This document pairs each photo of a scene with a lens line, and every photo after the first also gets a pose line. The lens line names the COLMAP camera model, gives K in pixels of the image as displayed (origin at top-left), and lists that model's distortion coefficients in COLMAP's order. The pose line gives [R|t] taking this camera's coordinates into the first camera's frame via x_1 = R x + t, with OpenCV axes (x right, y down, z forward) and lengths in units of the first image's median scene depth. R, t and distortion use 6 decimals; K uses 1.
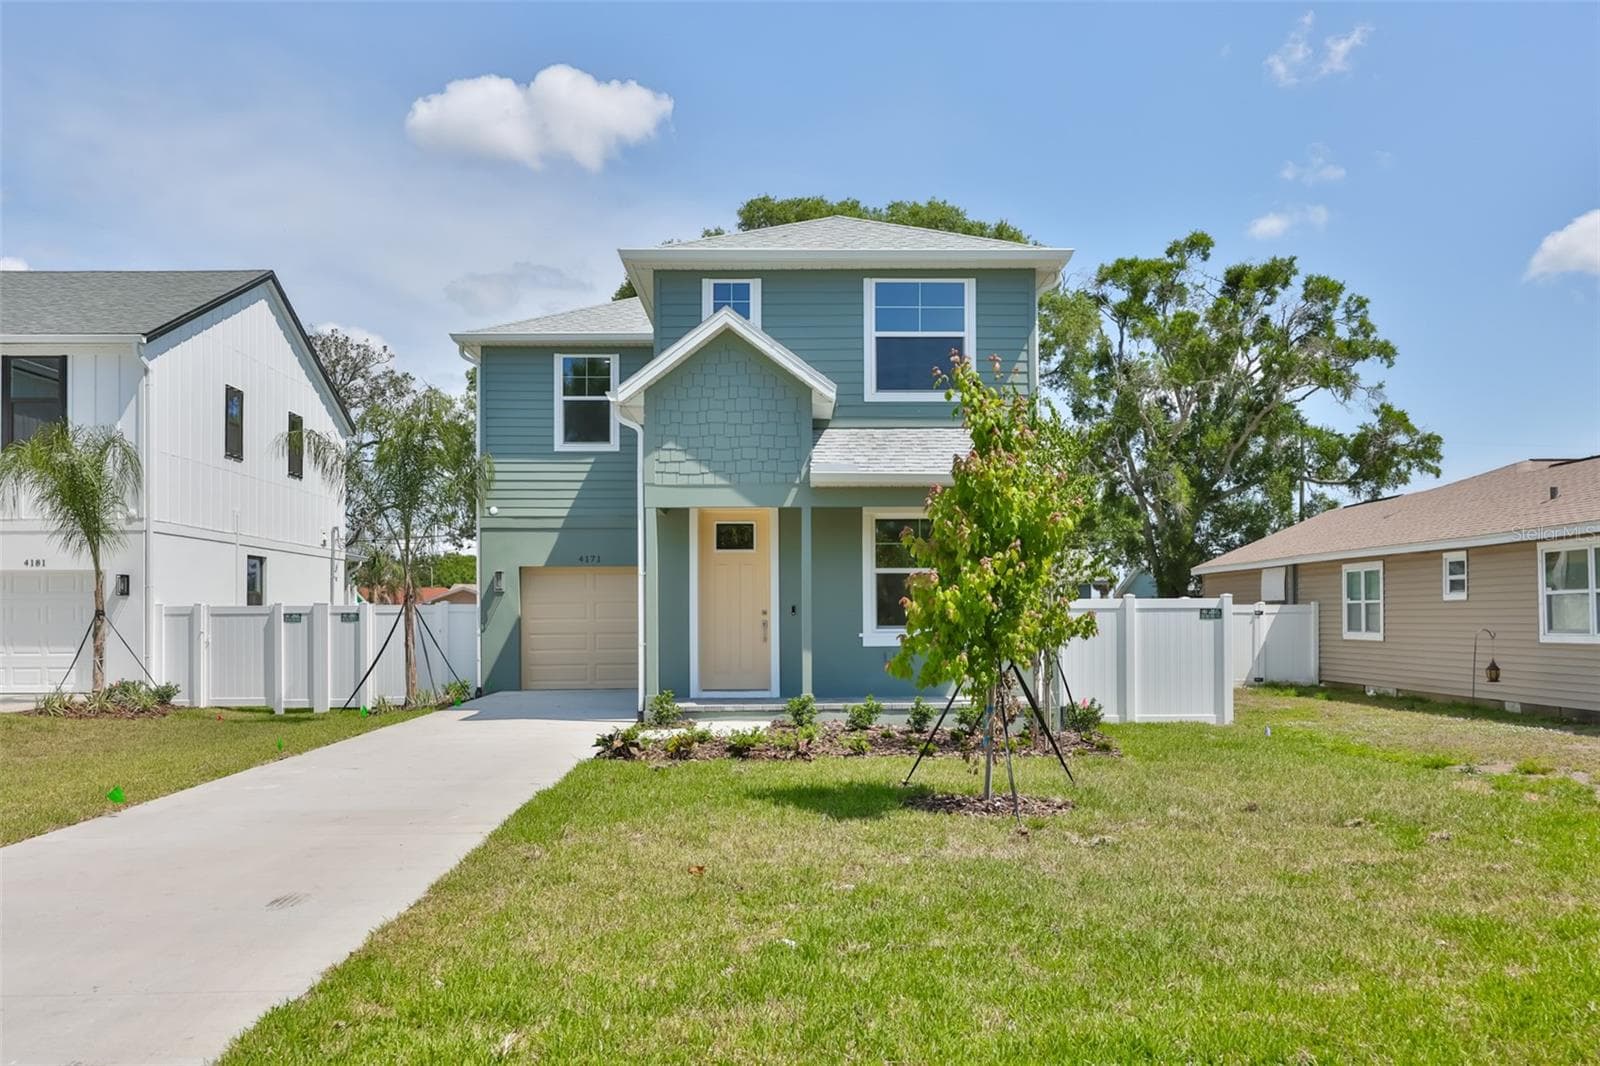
lens RADIAL K [[1323.9, 0, 749.0], [0, 1323.9, 611.3], [0, 0, 1]] dist [-0.008763, 0.007062]
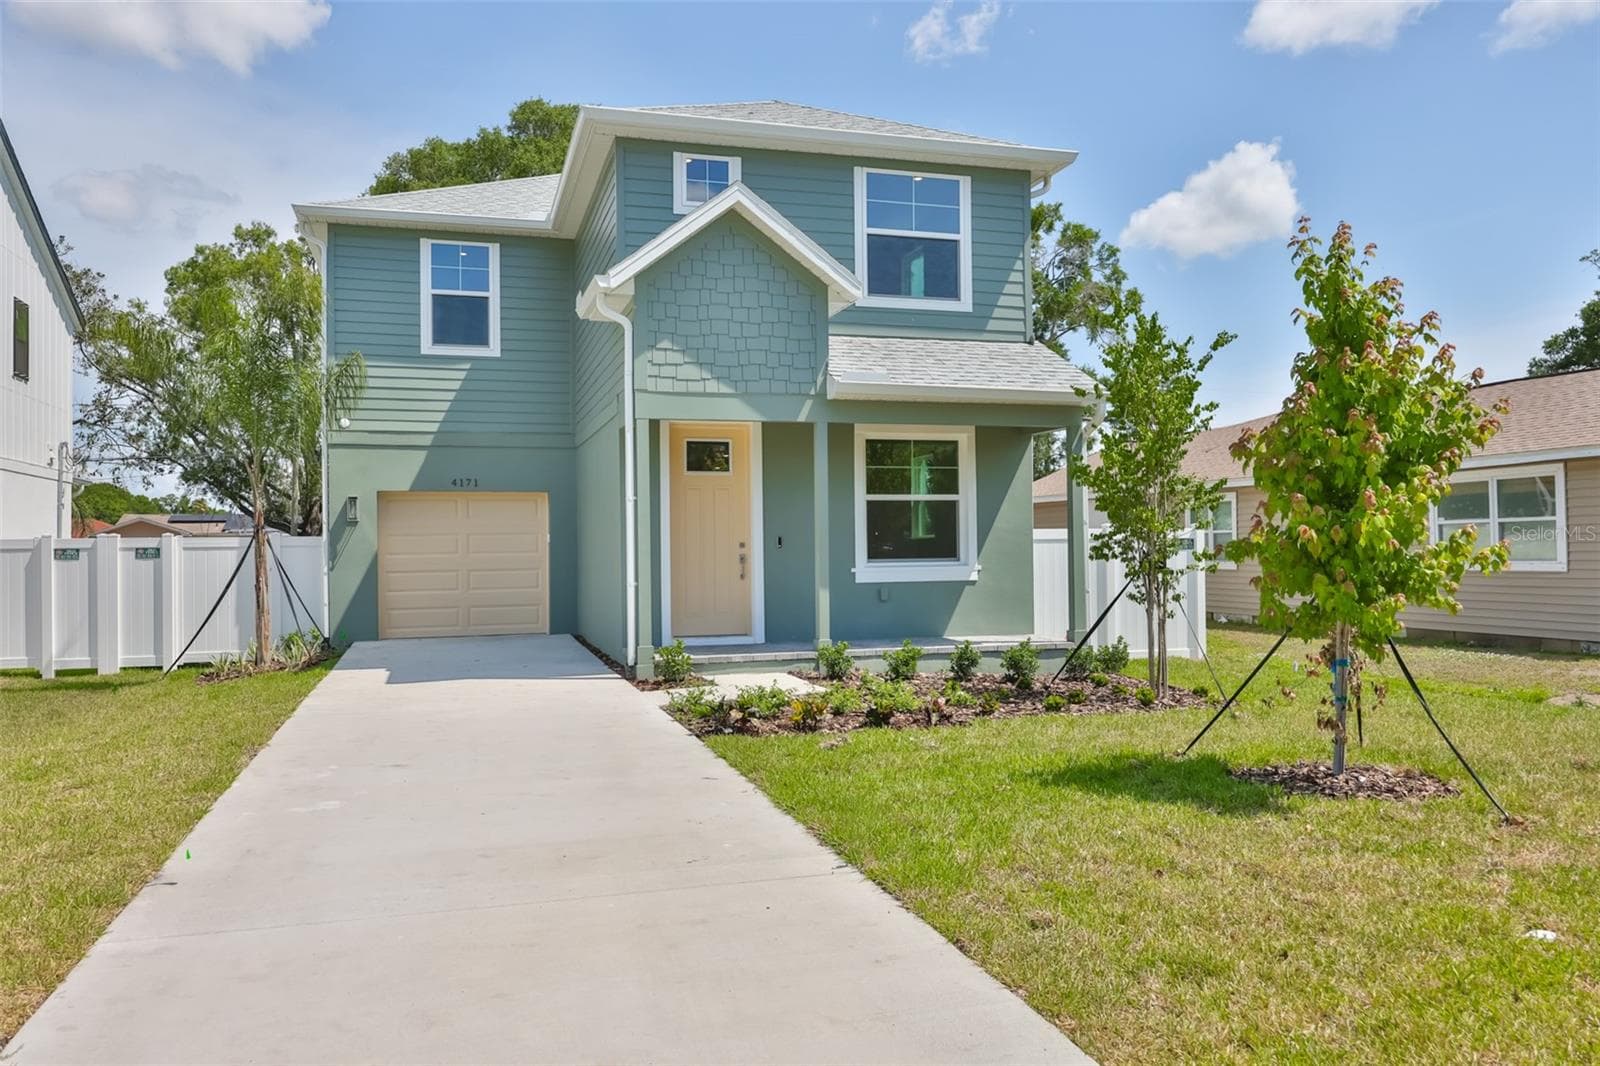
lens RADIAL K [[1306.7, 0, 811.2], [0, 1306.7, 536.8], [0, 0, 1]] dist [-0.007482, 0.013994]
pose [[0.956501, -0.002648, 0.291717, -0.175089], [0.004152, 0.999981, -0.004537, -0.000167], [-0.291699, 0.005550, 0.956494, 0.154842]]
